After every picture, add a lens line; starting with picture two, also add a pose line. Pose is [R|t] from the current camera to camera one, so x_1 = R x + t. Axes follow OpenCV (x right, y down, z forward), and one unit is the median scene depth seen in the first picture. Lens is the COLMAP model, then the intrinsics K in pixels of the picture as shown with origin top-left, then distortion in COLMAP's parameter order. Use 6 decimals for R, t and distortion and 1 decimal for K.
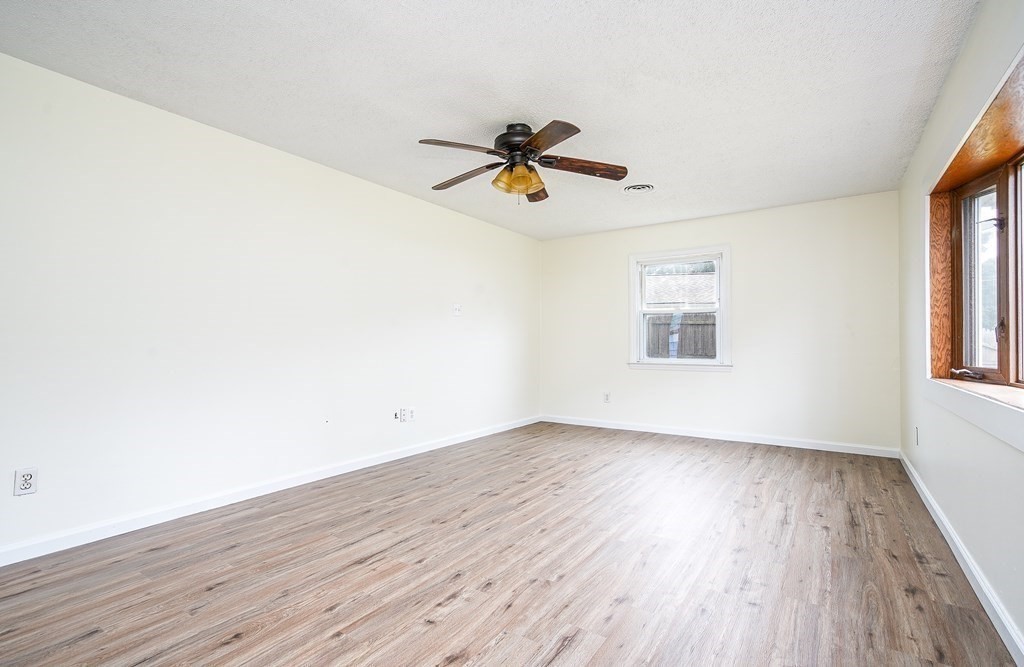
lens RADIAL K [[483.3, 0, 512.0], [0, 483.3, 333.5], [0, 0, 1]] dist [-0.004680, -0.000321]
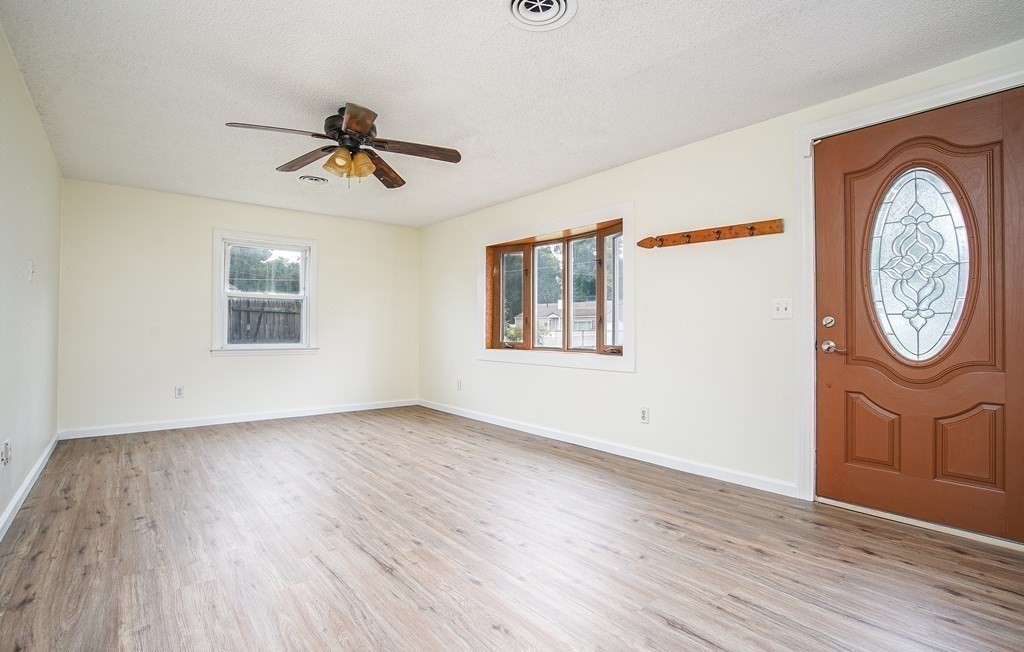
lens RADIAL K [[481.5, 0, 512.0], [0, 481.5, 326.0], [0, 0, 1]] dist [-0.028643, 0.000127]
pose [[0.295680, -0.000012, 0.955287, -0.857384], [-0.023884, 0.999687, 0.007406, -0.009177], [-0.954989, -0.025006, 0.295587, 0.388237]]
